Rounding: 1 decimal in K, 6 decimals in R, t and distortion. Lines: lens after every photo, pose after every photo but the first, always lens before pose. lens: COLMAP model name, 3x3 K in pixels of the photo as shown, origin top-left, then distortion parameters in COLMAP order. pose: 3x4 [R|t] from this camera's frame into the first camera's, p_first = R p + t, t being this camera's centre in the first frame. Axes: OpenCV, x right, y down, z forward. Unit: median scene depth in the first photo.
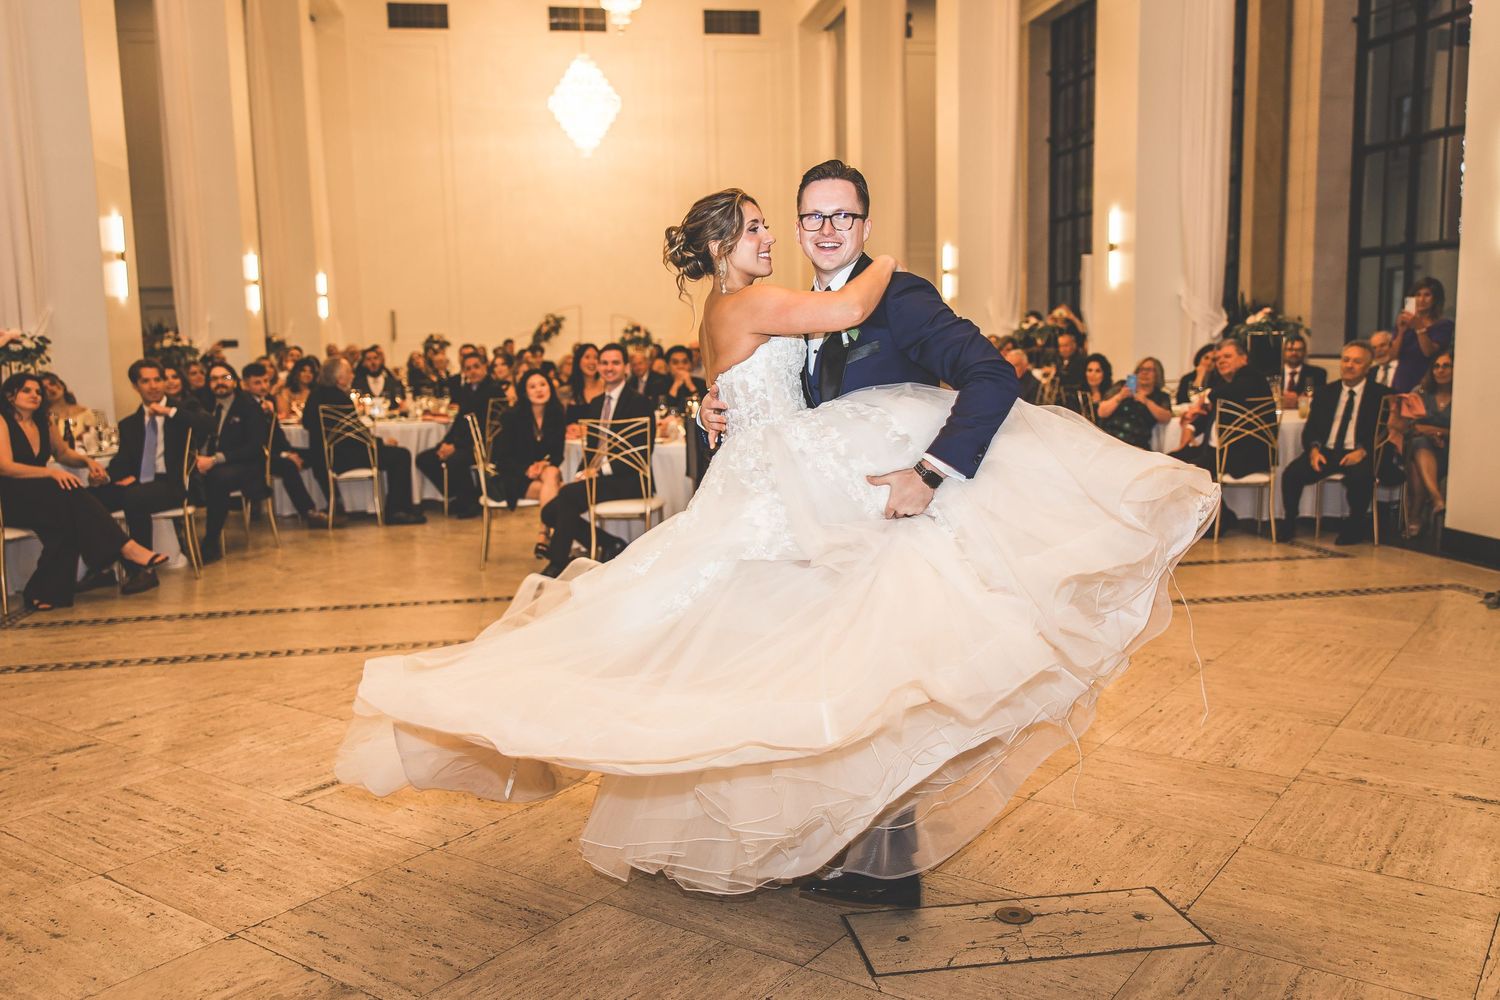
lens RADIAL K [[1284.1, 0, 750.0], [0, 1284.1, 500.0], [0, 0, 1]] dist [0.007966, -0.000239]
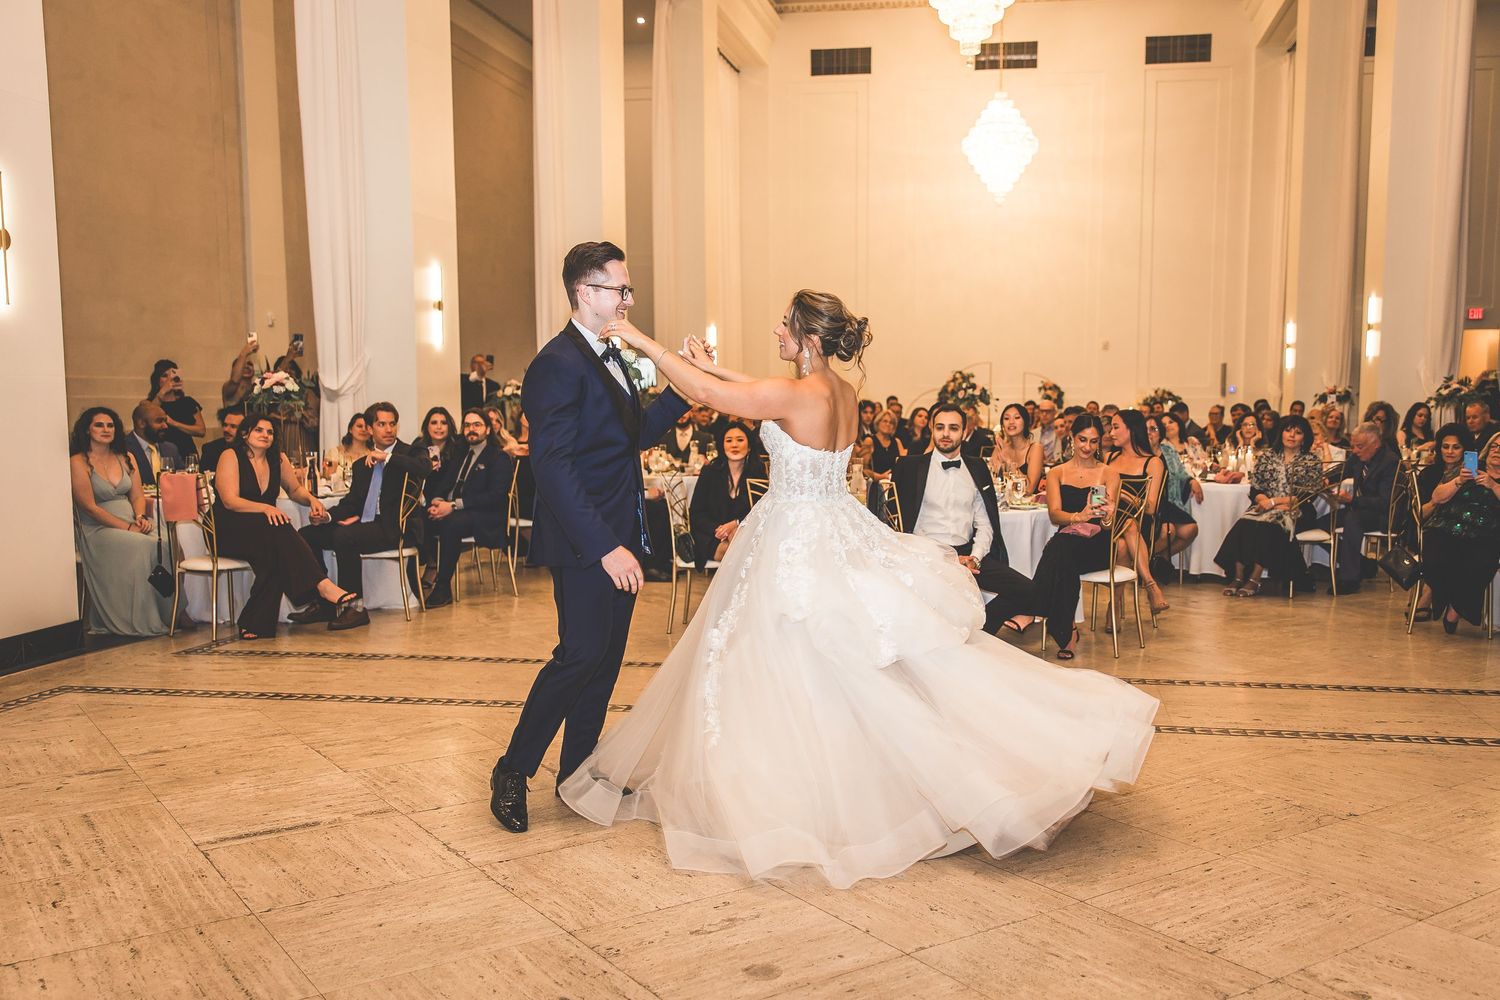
lens RADIAL K [[1369.4, 0, 819.7], [0, 1369.4, 547.3], [0, 0, 1]] dist [0.010747, -0.004404]
pose [[0.949272, 0.055742, -0.309477, 0.207763], [-0.061090, 0.998103, -0.007609, -0.008006], [0.308466, 0.026129, 0.950876, 0.072017]]
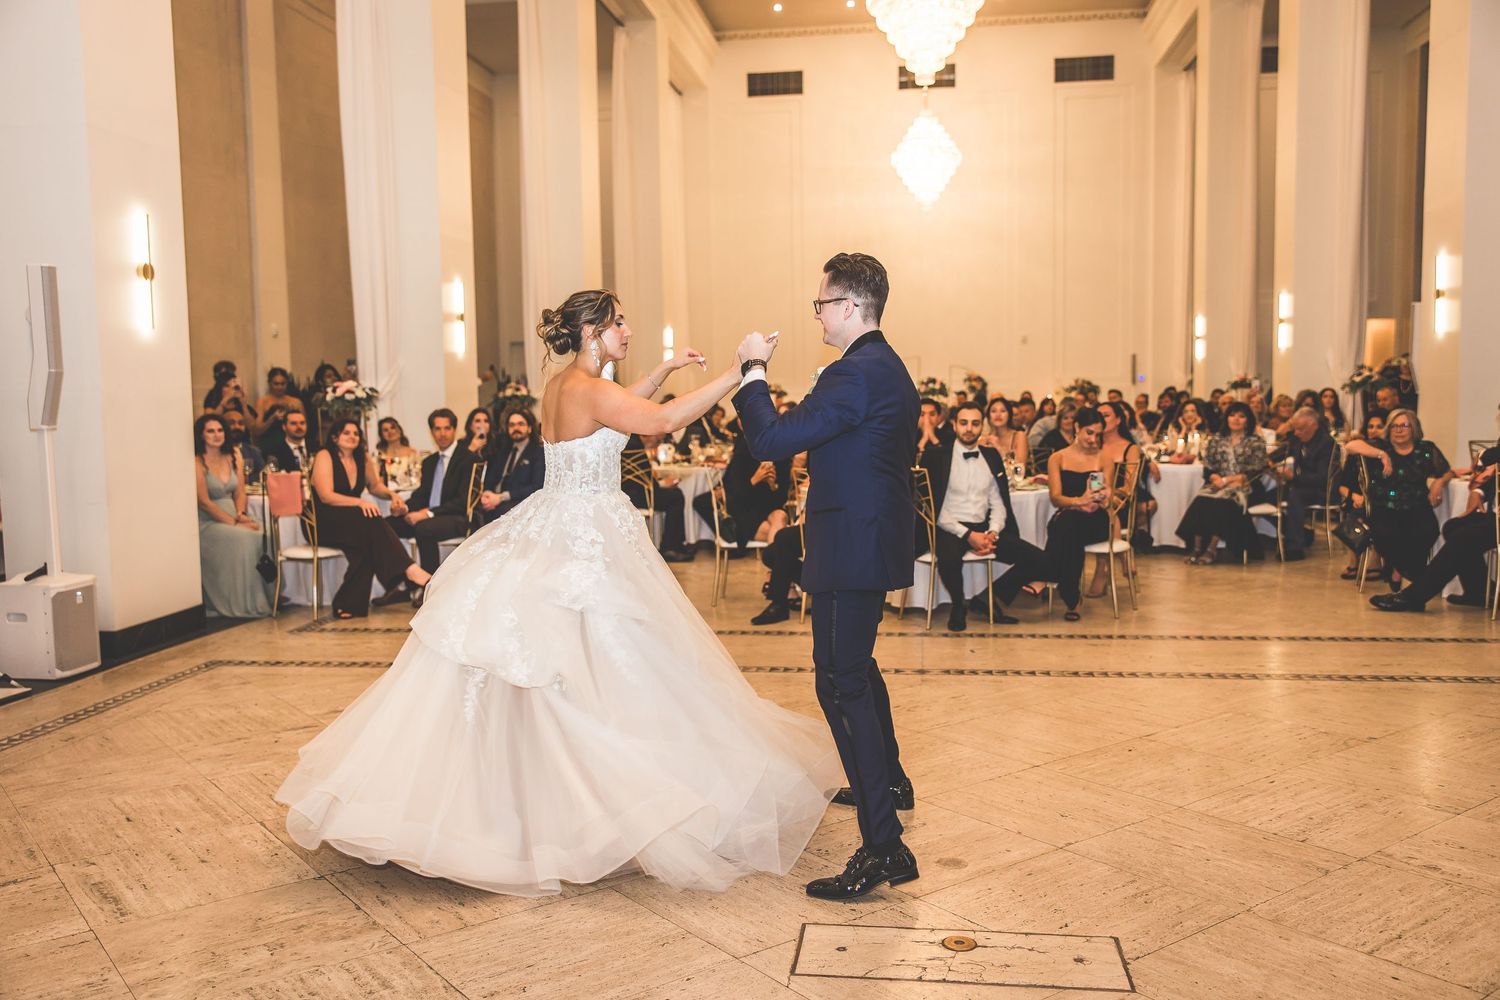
lens RADIAL K [[1301.9, 0, 745.7], [0, 1301.9, 501.8], [0, 0, 1]] dist [-0.001929, 0.005248]
pose [[0.955134, 0.030321, -0.294617, 0.135600], [-0.041406, 0.998647, -0.031459, 0.000732], [0.293264, 0.042247, 0.955097, -0.034466]]
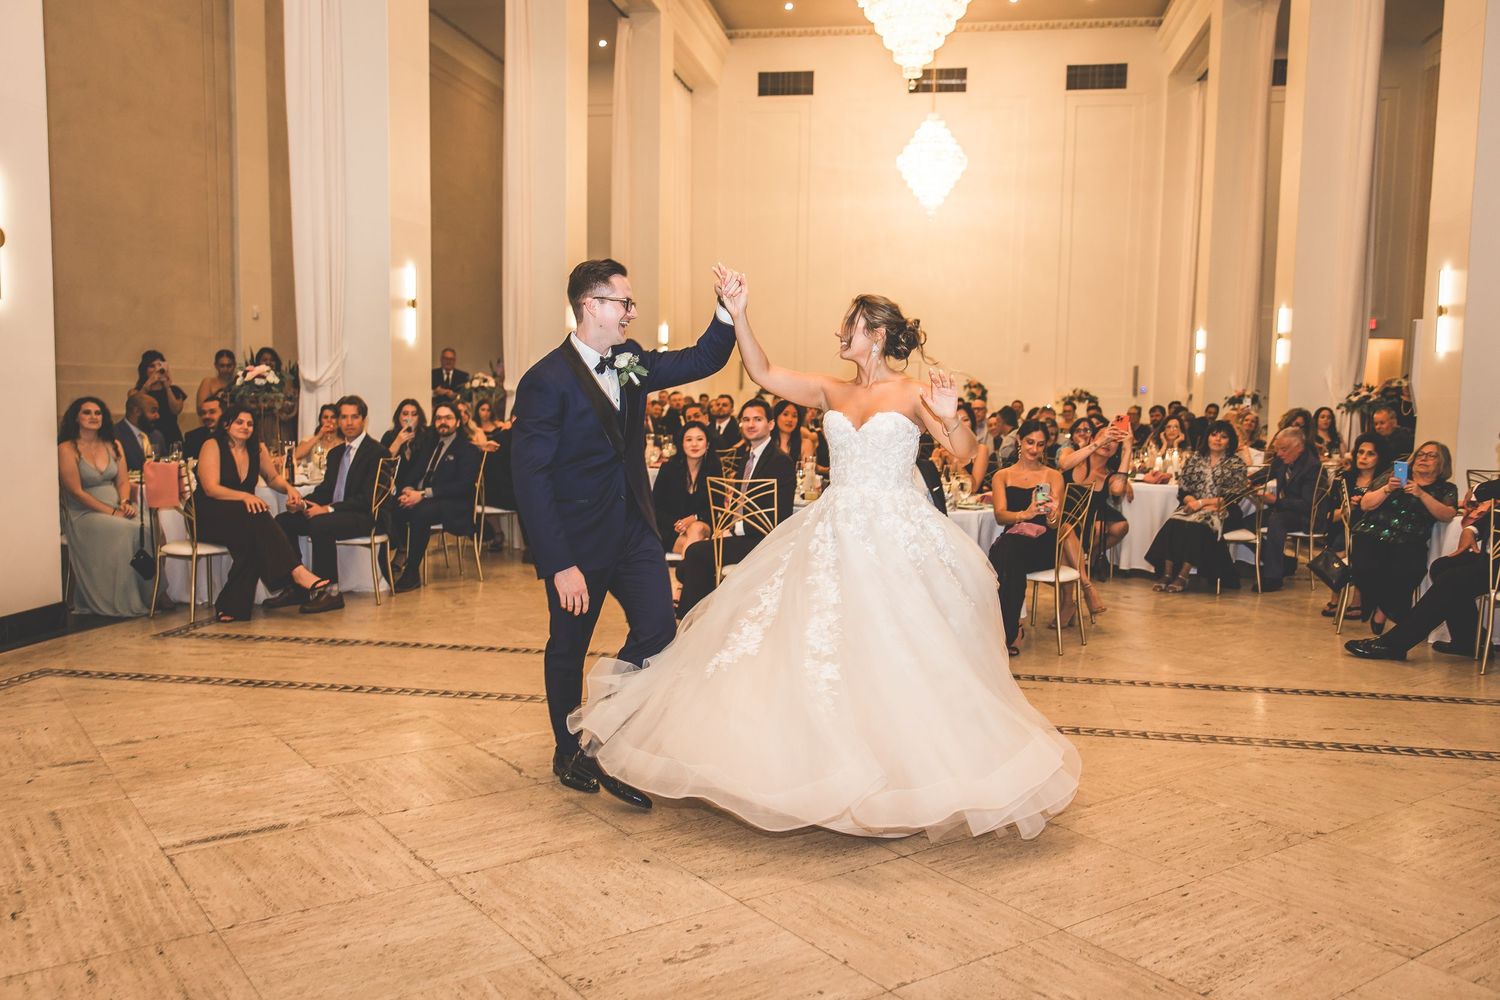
lens RADIAL K [[1248.9, 0, 750.0], [0, 1248.9, 500.0], [0, 0, 1]] dist [0.011437, -0.005301]
pose [[0.947554, 0.064887, -0.312939, 0.176759], [-0.077176, 0.996651, -0.027029, -0.020516], [0.310137, 0.049763, 0.949388, 0.112271]]
